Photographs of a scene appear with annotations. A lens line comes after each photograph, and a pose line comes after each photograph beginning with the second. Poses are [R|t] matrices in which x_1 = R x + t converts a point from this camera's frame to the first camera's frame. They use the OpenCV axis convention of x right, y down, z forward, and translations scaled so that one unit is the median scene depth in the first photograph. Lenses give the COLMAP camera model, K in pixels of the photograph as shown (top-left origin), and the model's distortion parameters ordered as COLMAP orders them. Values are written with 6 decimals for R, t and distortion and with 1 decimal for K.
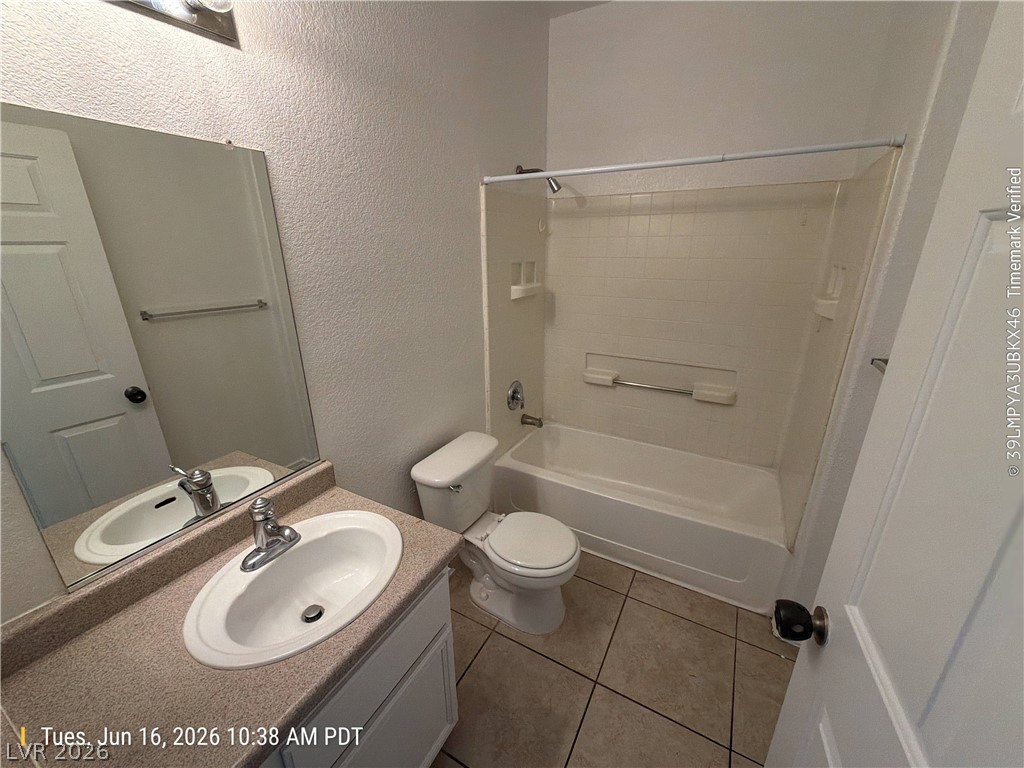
lens RADIAL K [[409.2, 0, 510.0], [0, 409.2, 386.4], [0, 0, 1]] dist [0.000847, -0.000146]
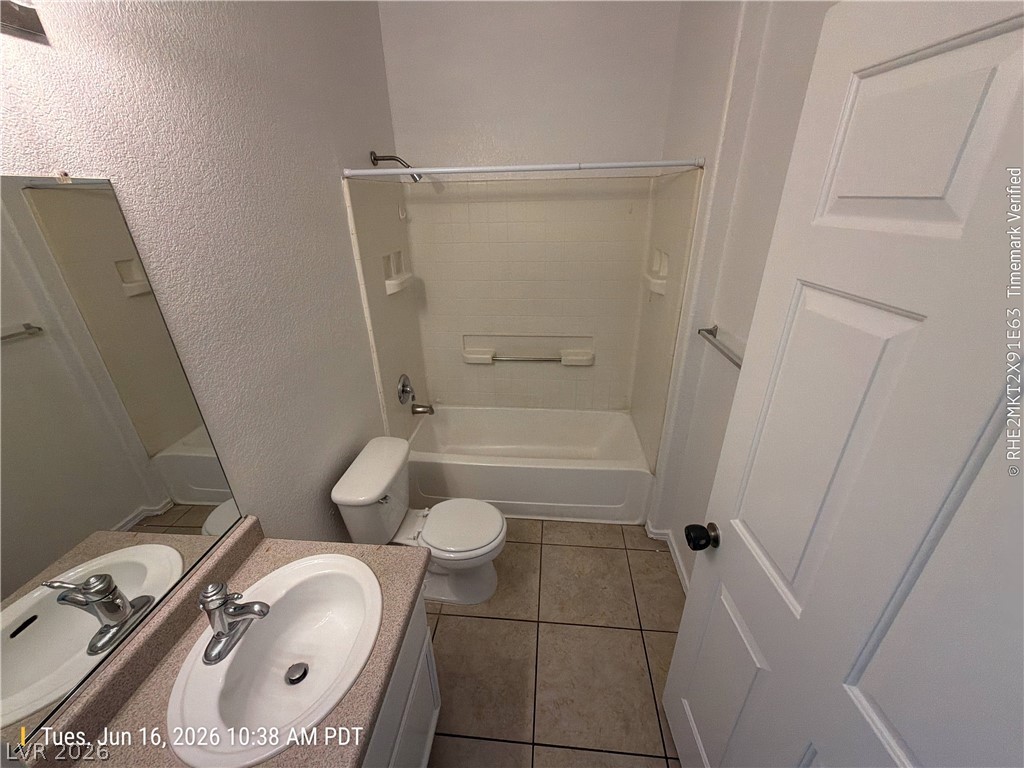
lens RADIAL K [[409.2, 0, 512.1], [0, 409.2, 388.6], [0, 0, 1]] dist [0.000847, -0.000146]
pose [[0.916463, -0.182064, 0.356298, -0.147879], [0.145064, 0.981083, 0.128191, -0.100307], [-0.372897, -0.065796, 0.925537, -0.029863]]
